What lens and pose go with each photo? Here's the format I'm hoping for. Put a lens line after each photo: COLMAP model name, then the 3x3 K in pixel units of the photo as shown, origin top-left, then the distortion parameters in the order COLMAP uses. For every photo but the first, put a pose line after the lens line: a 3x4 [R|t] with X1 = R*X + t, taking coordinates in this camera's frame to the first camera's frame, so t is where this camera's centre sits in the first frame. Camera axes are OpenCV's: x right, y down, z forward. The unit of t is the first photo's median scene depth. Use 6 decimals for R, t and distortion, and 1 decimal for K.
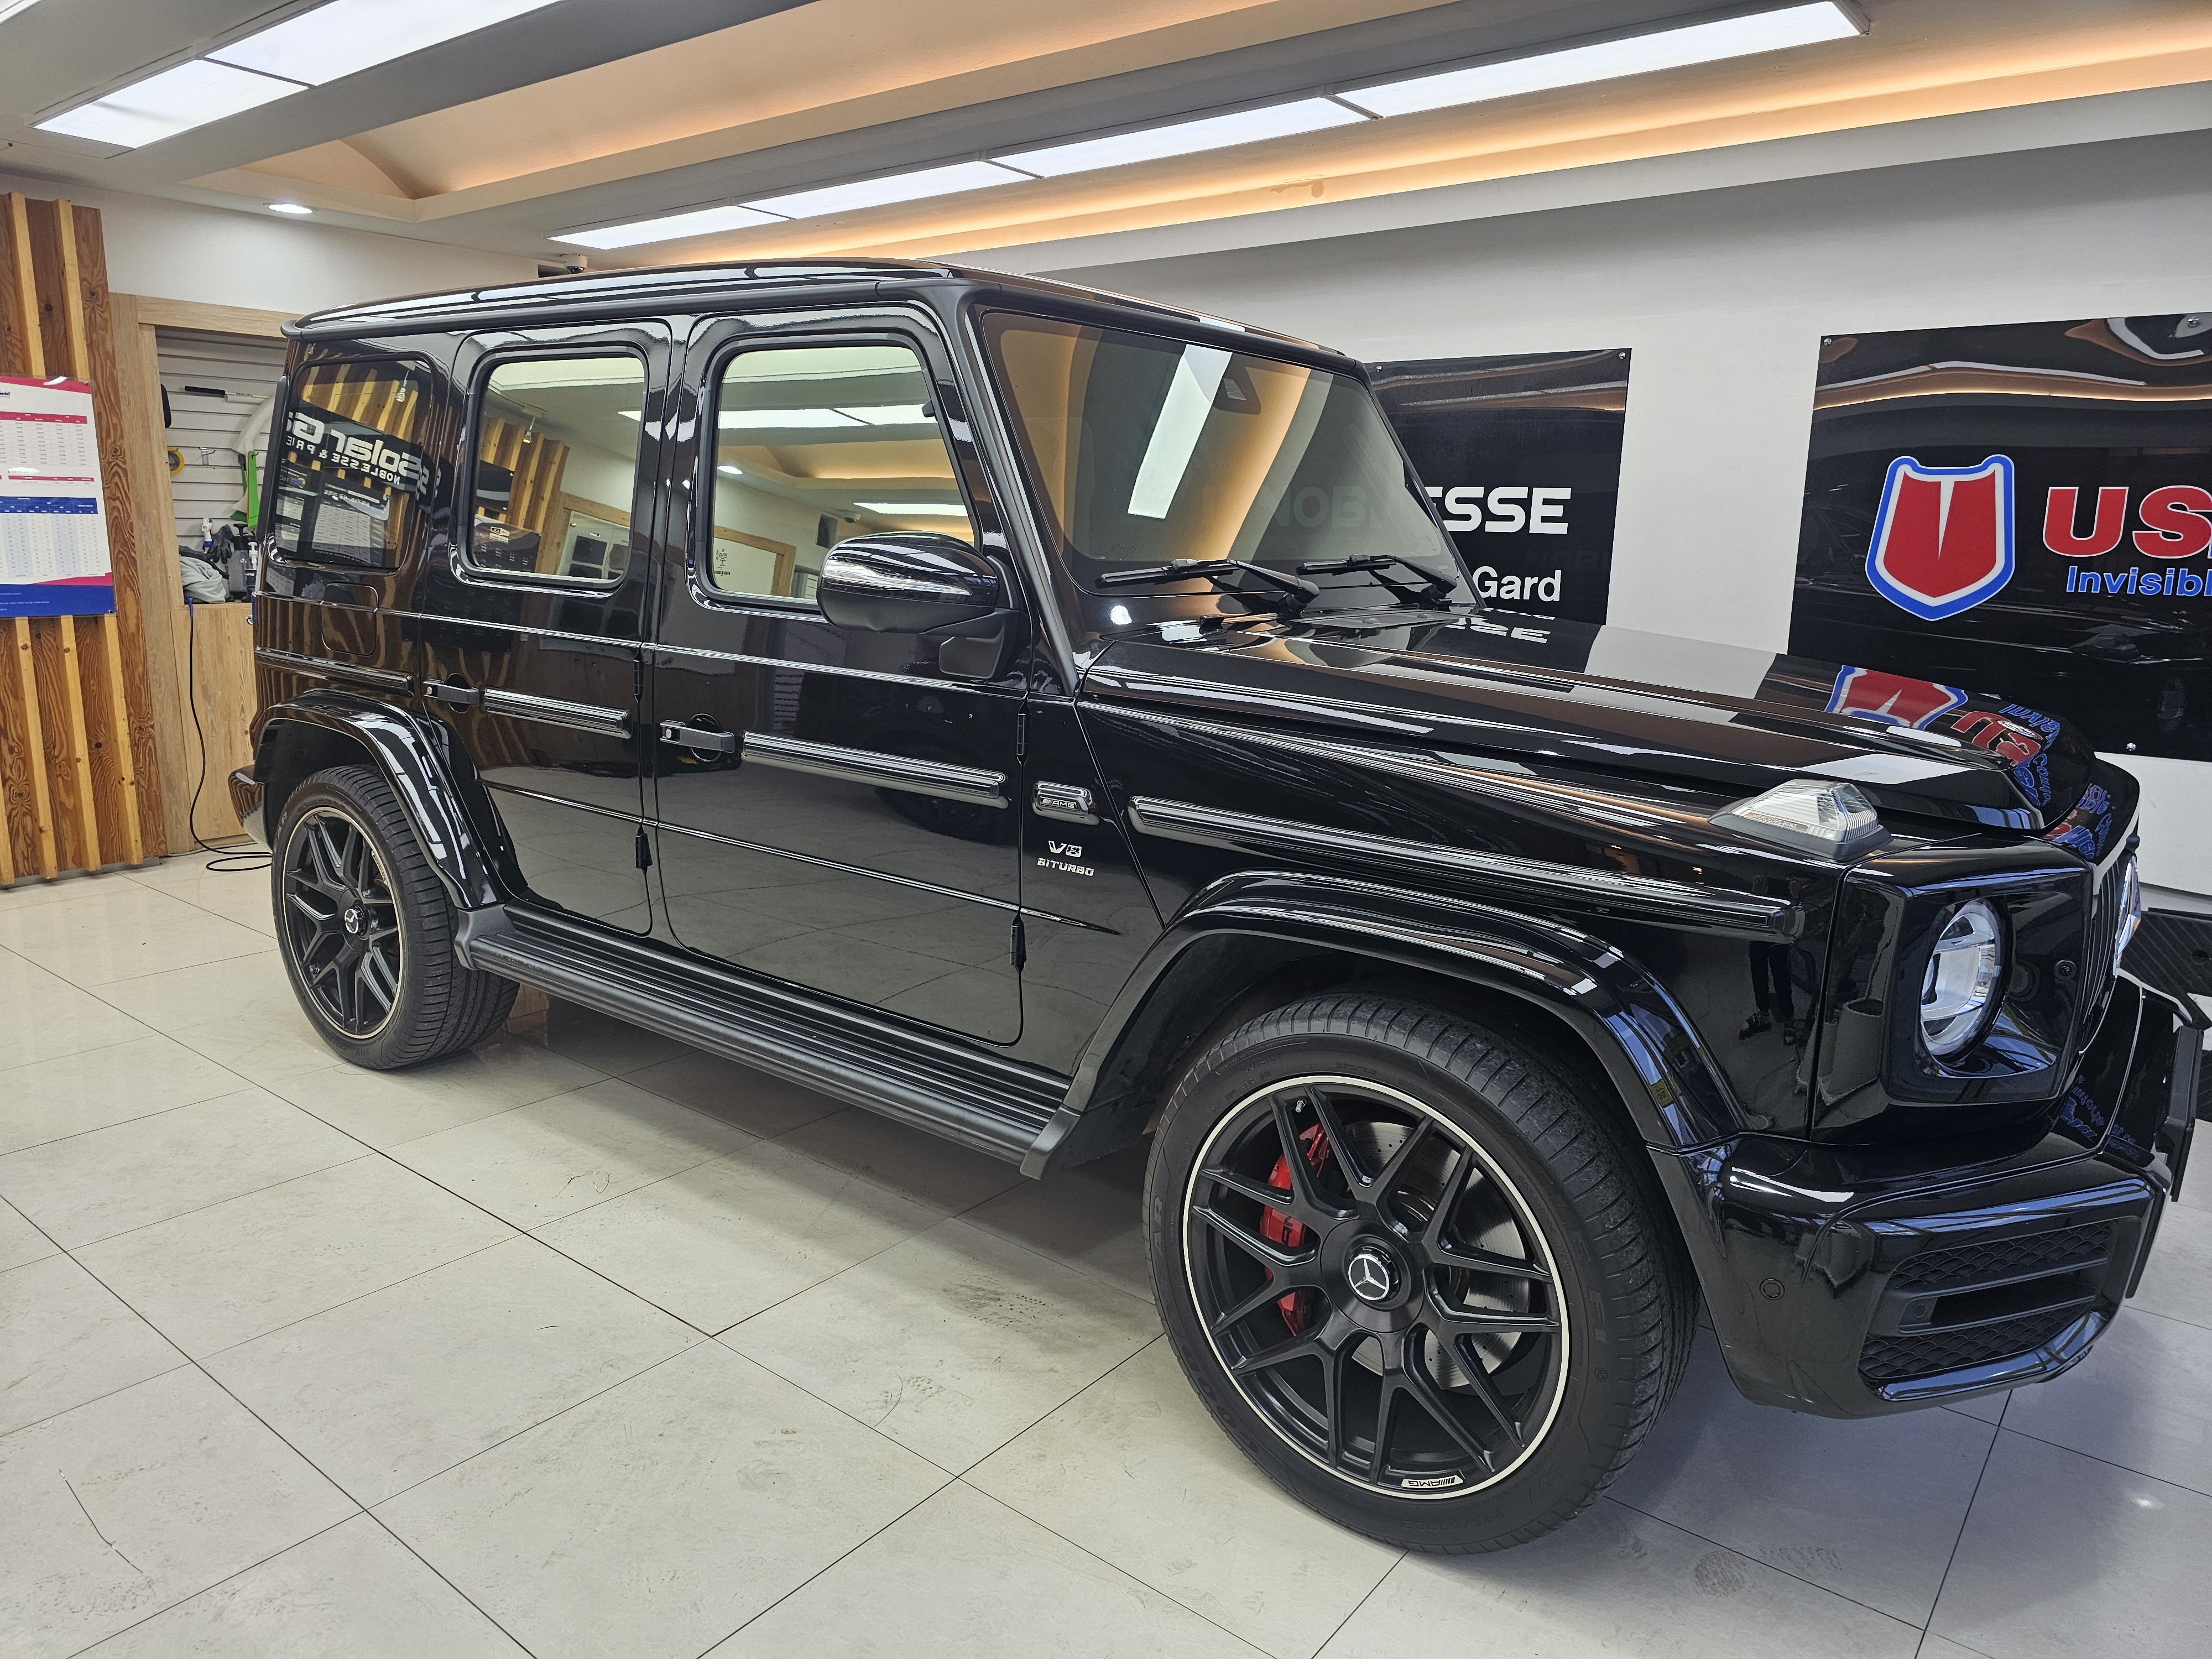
lens RADIAL K [[1500.5, 0, 1099.4], [0, 1500.5, 823.8], [0, 0, 1]] dist [0.011197, -0.003102]
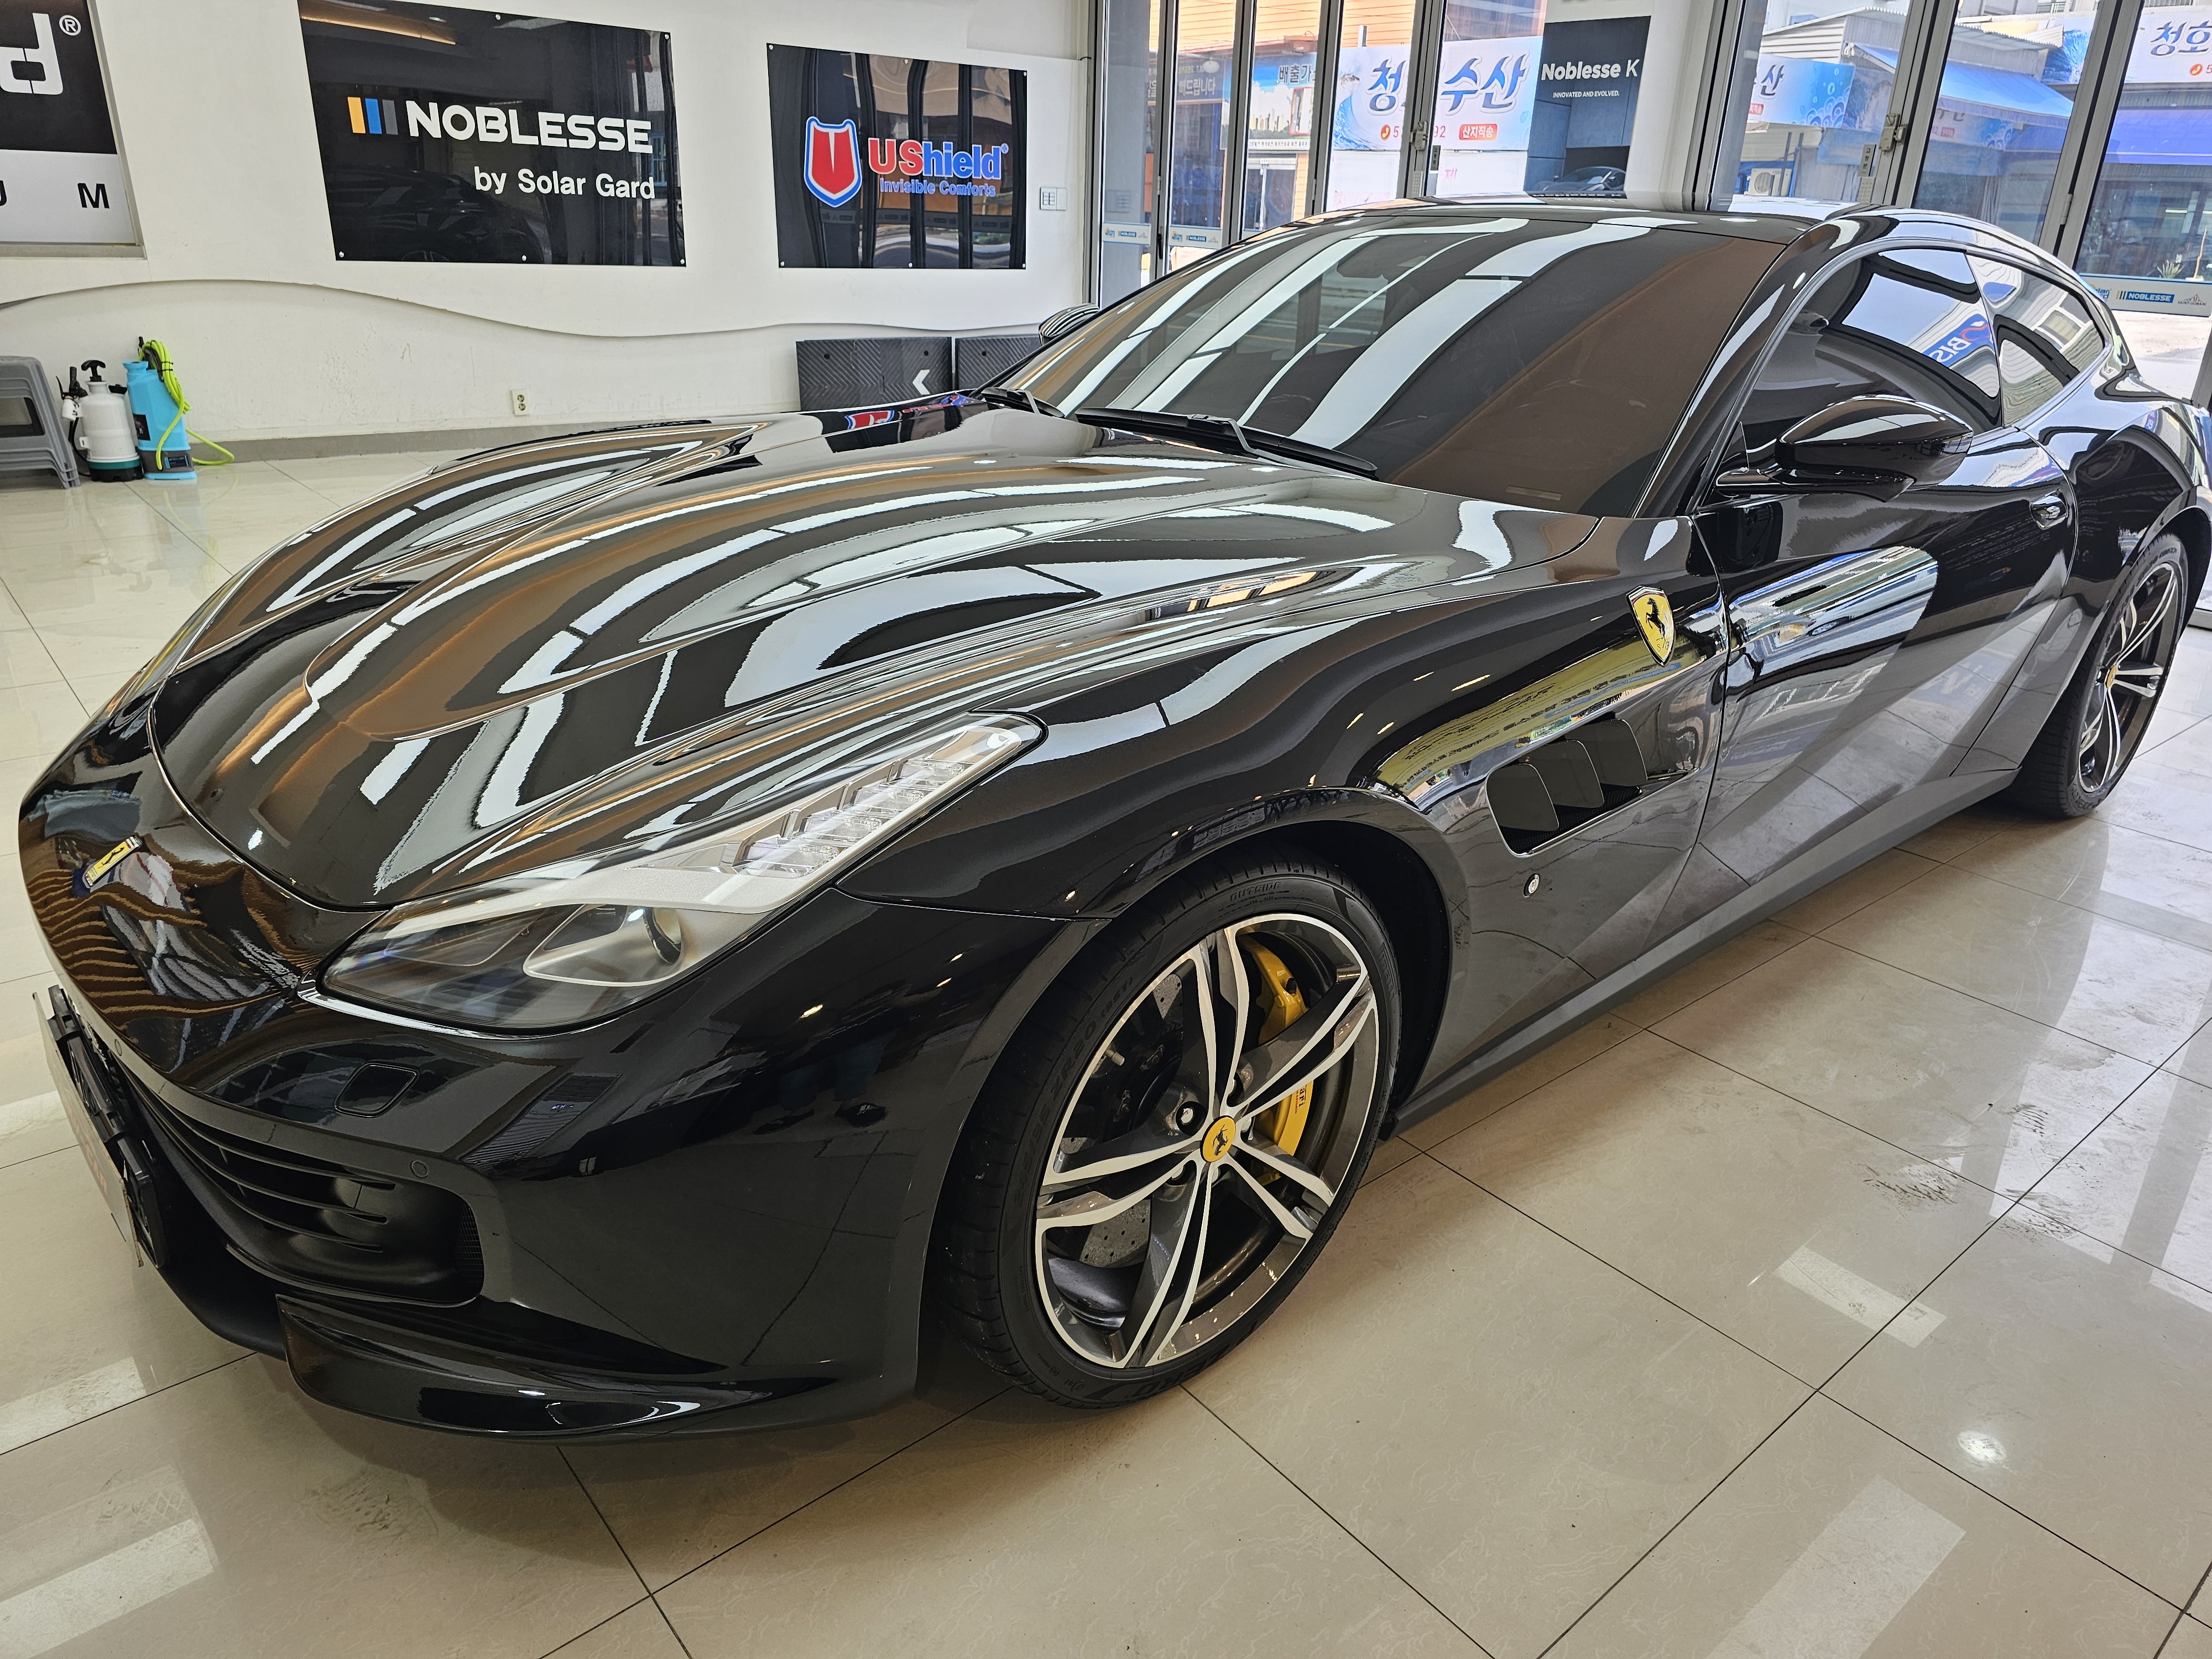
lens RADIAL K [[1500.5, 0, 1111.1], [0, 1500.5, 819.6], [0, 0, 1]] dist [0.011197, -0.003102]
pose [[0.178593, -0.400644, 0.898659, -1.308024], [0.132708, 0.914806, 0.381469, -0.088730], [-0.974932, 0.051131, 0.216547, 0.210138]]
